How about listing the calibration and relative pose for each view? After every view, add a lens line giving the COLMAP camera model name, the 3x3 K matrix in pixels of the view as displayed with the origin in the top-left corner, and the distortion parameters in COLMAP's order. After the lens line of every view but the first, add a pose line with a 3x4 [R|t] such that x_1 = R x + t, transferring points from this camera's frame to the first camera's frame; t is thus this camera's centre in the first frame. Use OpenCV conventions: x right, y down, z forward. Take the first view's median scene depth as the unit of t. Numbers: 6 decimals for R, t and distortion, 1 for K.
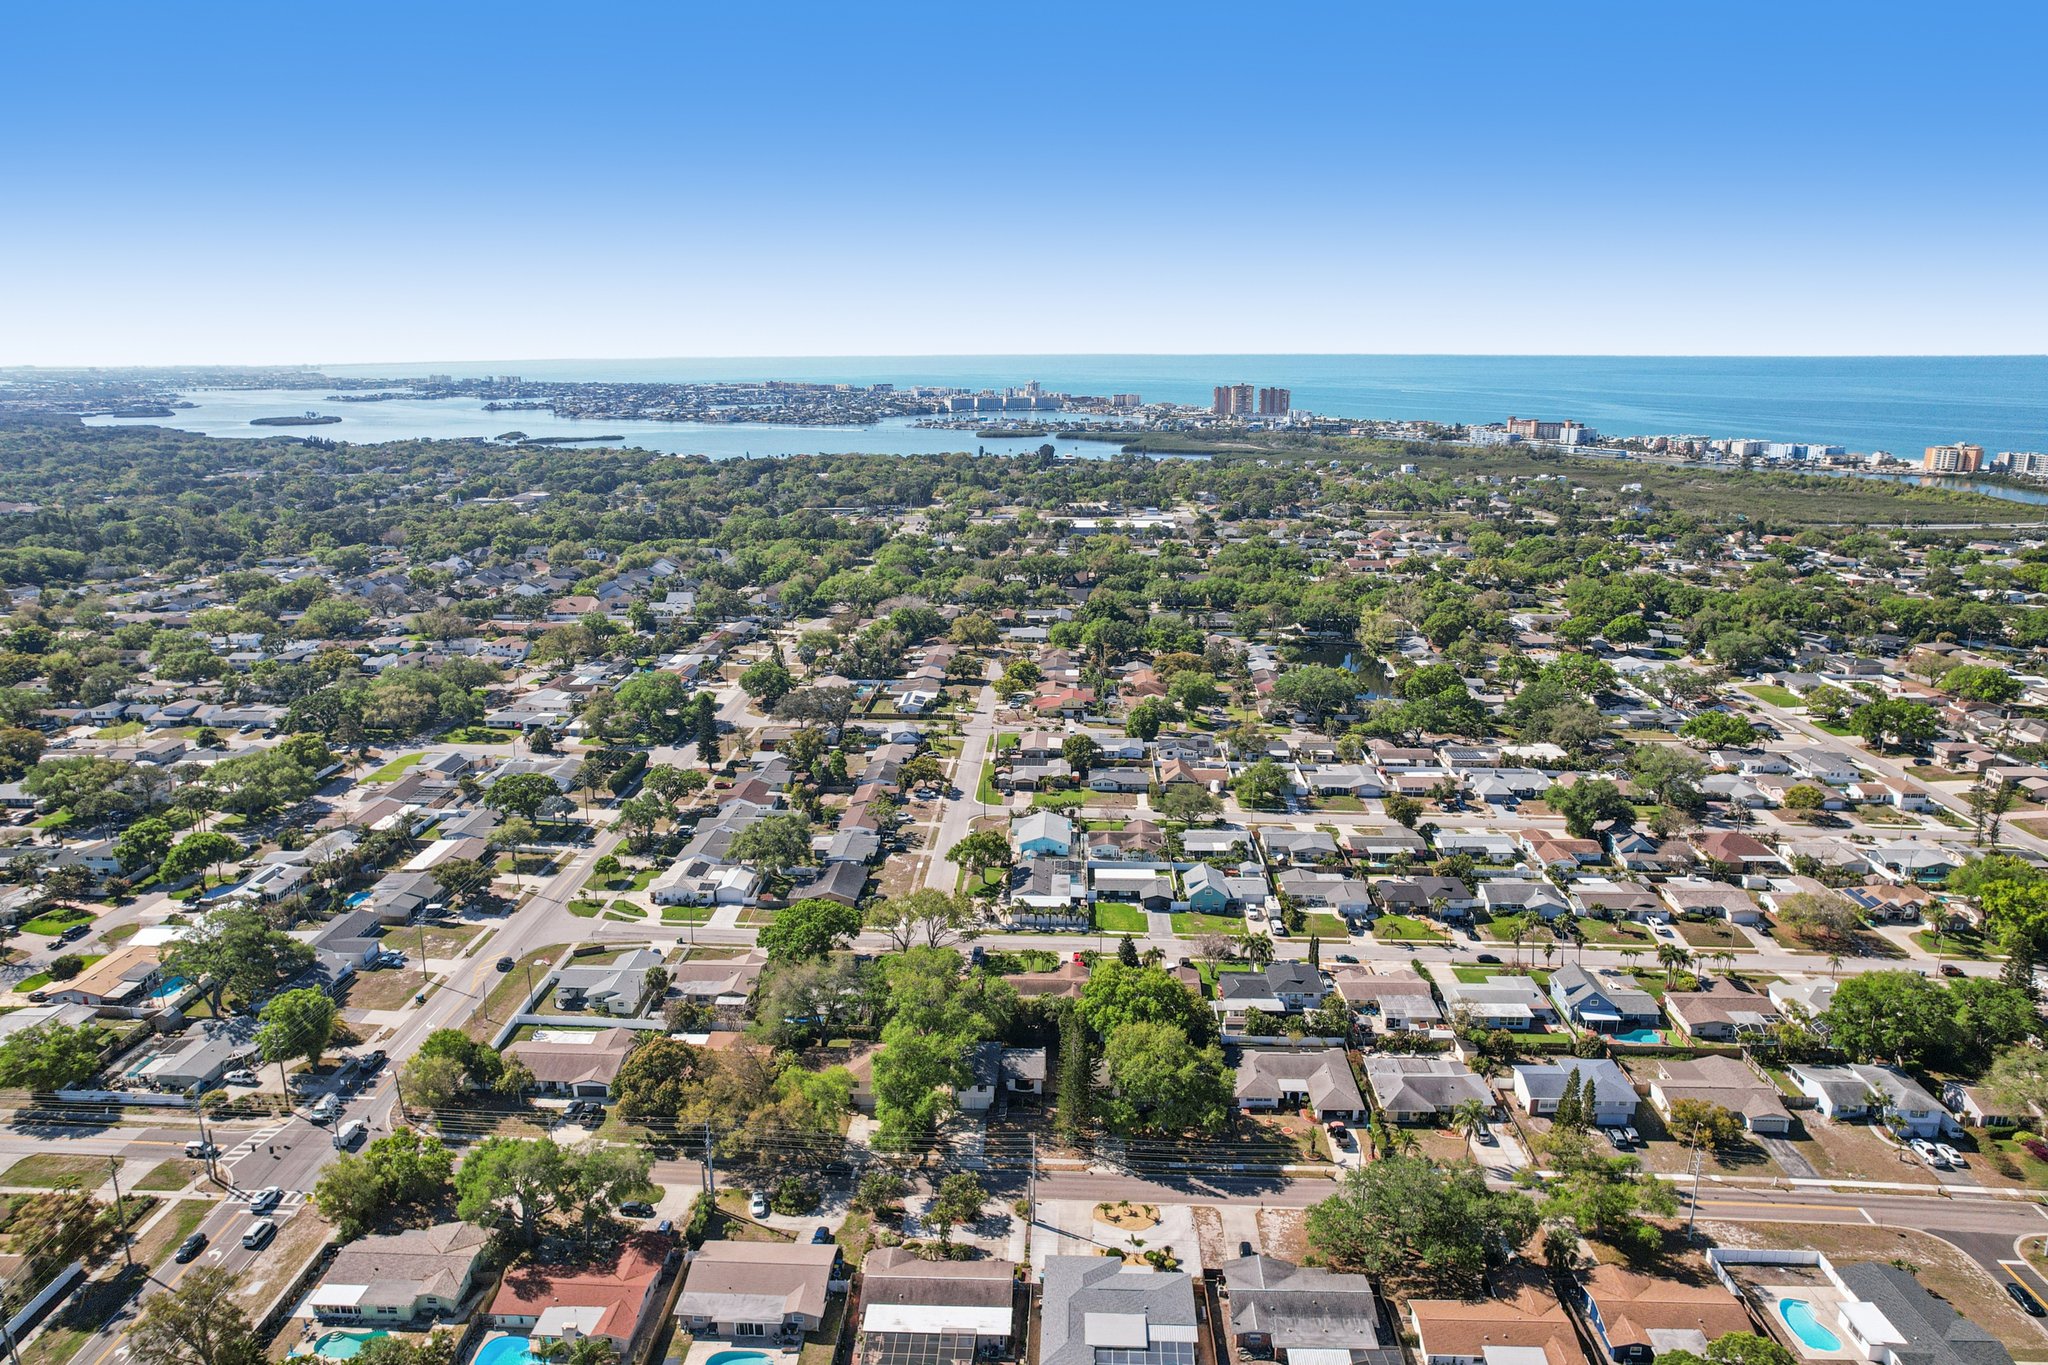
lens RADIAL K [[1323.2, 0, 1024.0], [0, 1323.2, 682.5], [0, 0, 1]] dist [-0.074108, 0.063754]
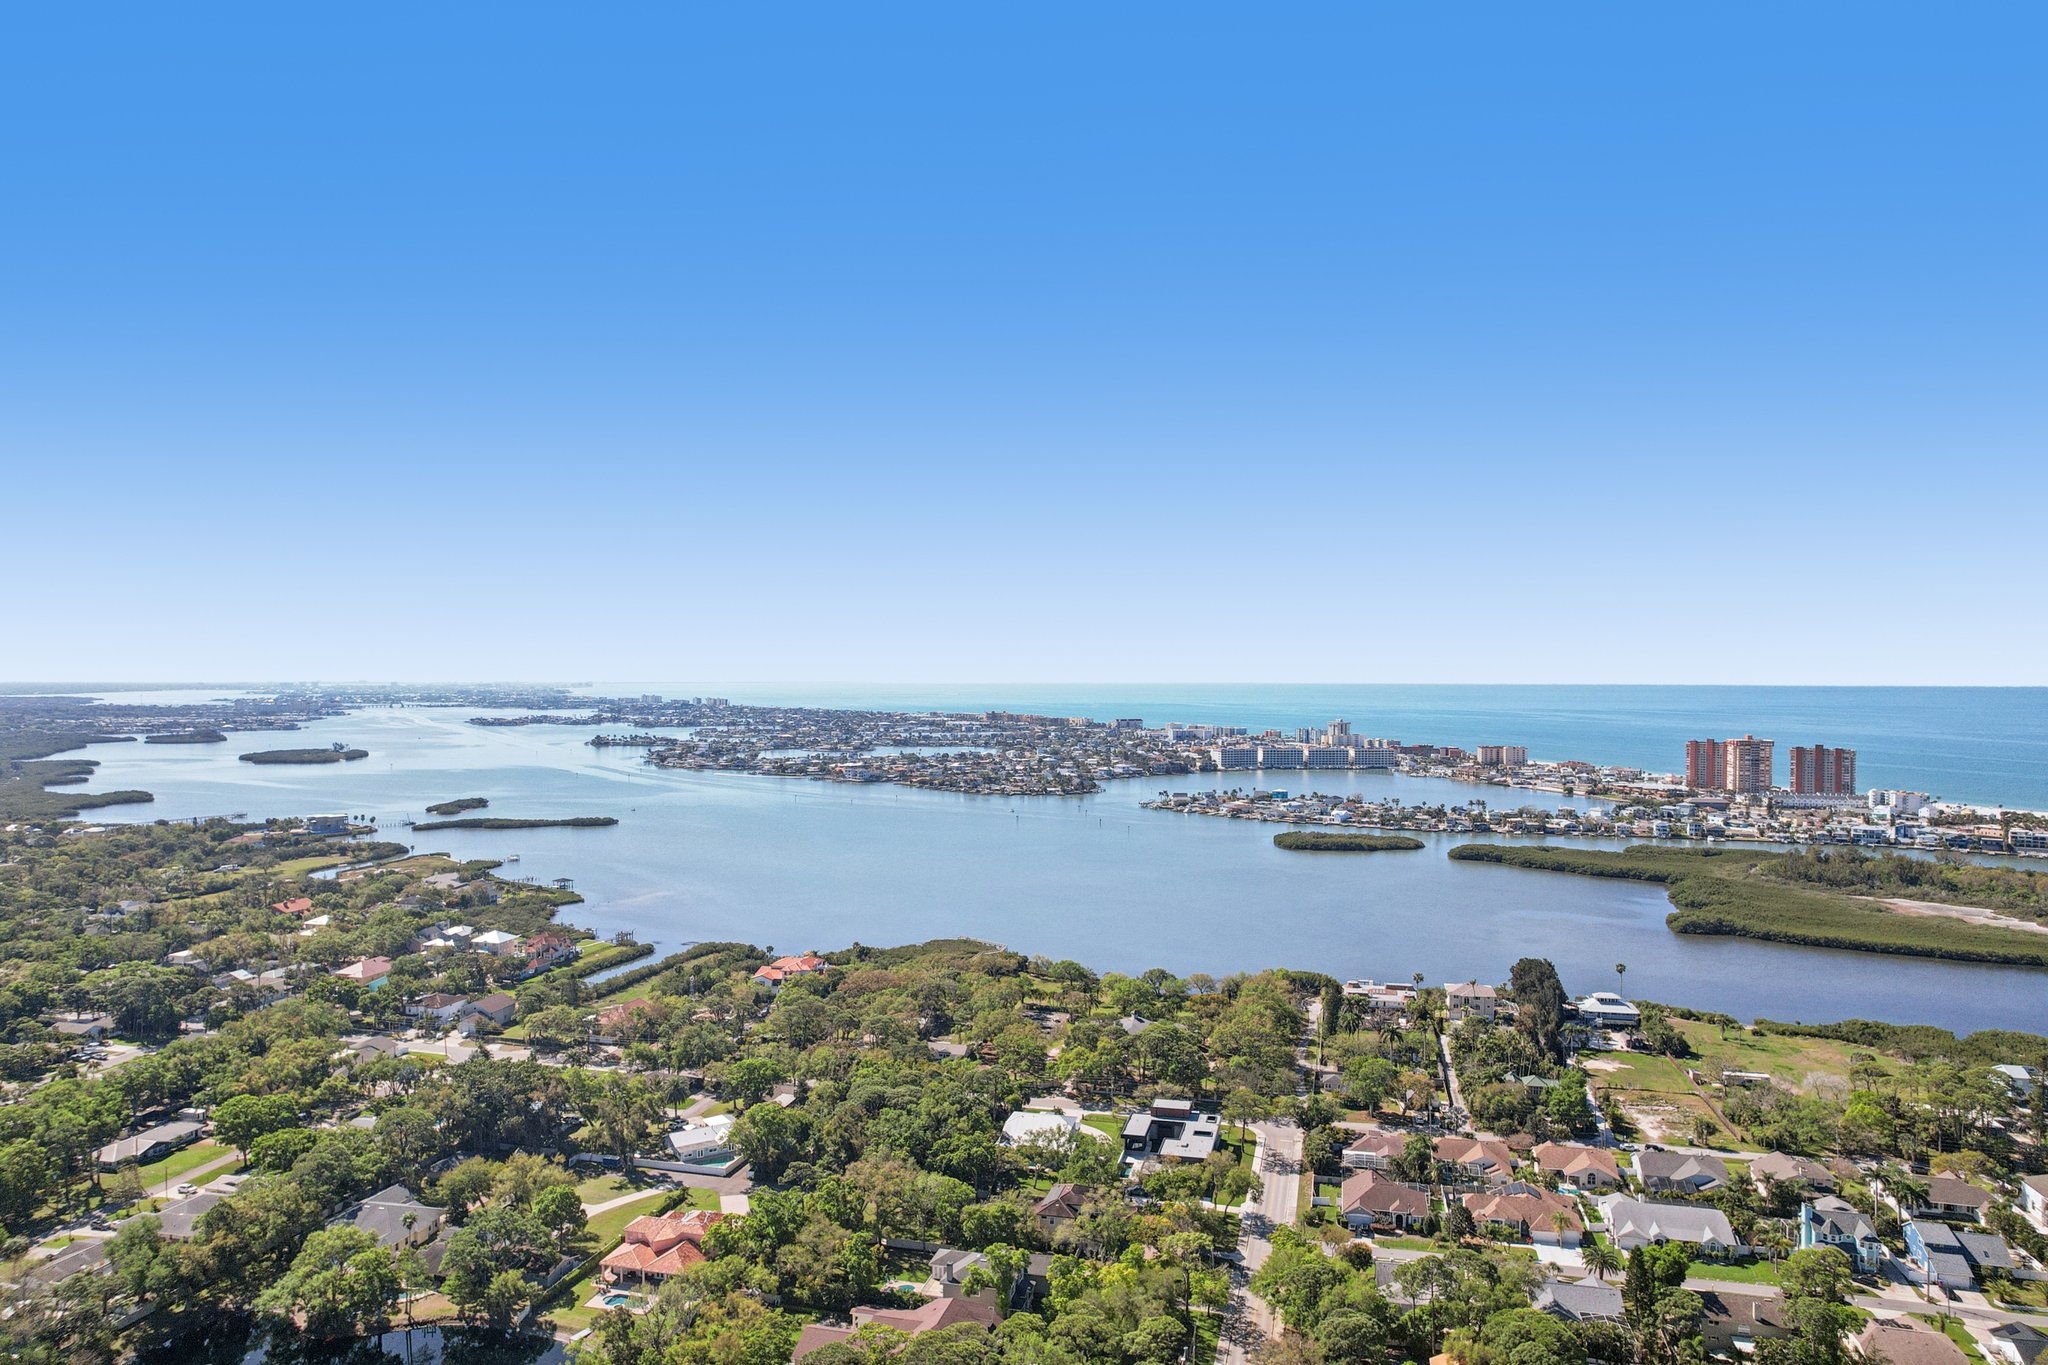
lens RADIAL K [[1335.7, 0, 1024.0], [0, 1335.7, 682.5], [0, 0, 1]] dist [-0.078283, 0.073897]
pose [[0.980049, 0.010493, -0.198480, -0.165842], [-0.058183, 0.970007, -0.236012, -0.698719], [0.190051, 0.242851, 0.951264, 2.834374]]
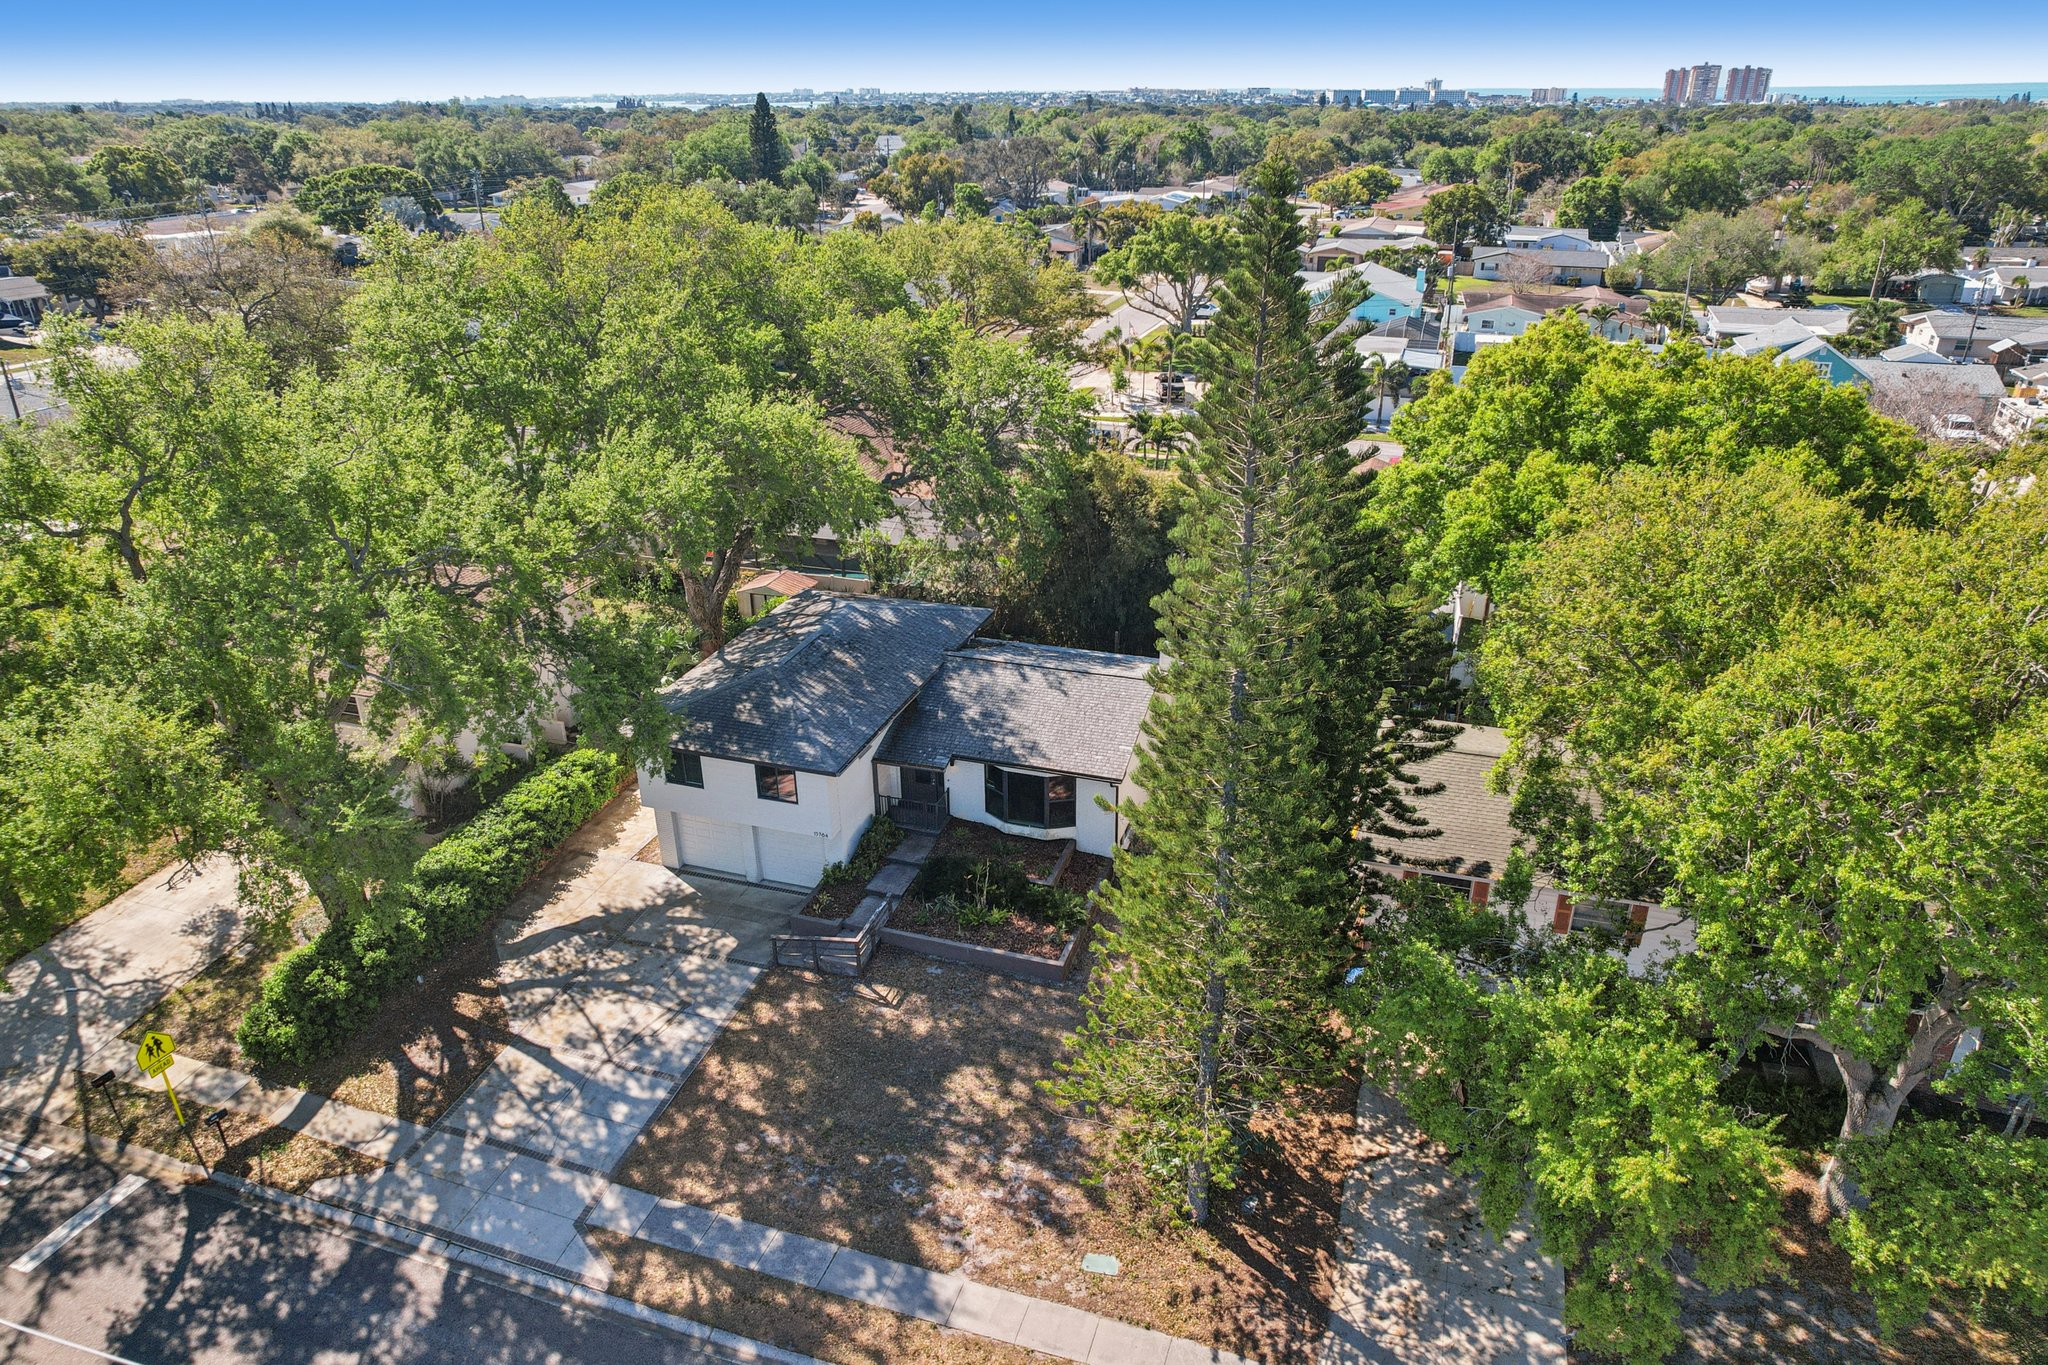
lens RADIAL K [[1323.2, 0, 1024.0], [0, 1323.2, 682.5], [0, 0, 1]] dist [-0.074108, 0.063754]
pose [[0.963582, 0.105606, -0.245676, 0.030717], [-0.060384, 0.980916, 0.184818, 0.169002], [0.260505, -0.163252, 0.951570, 0.545391]]
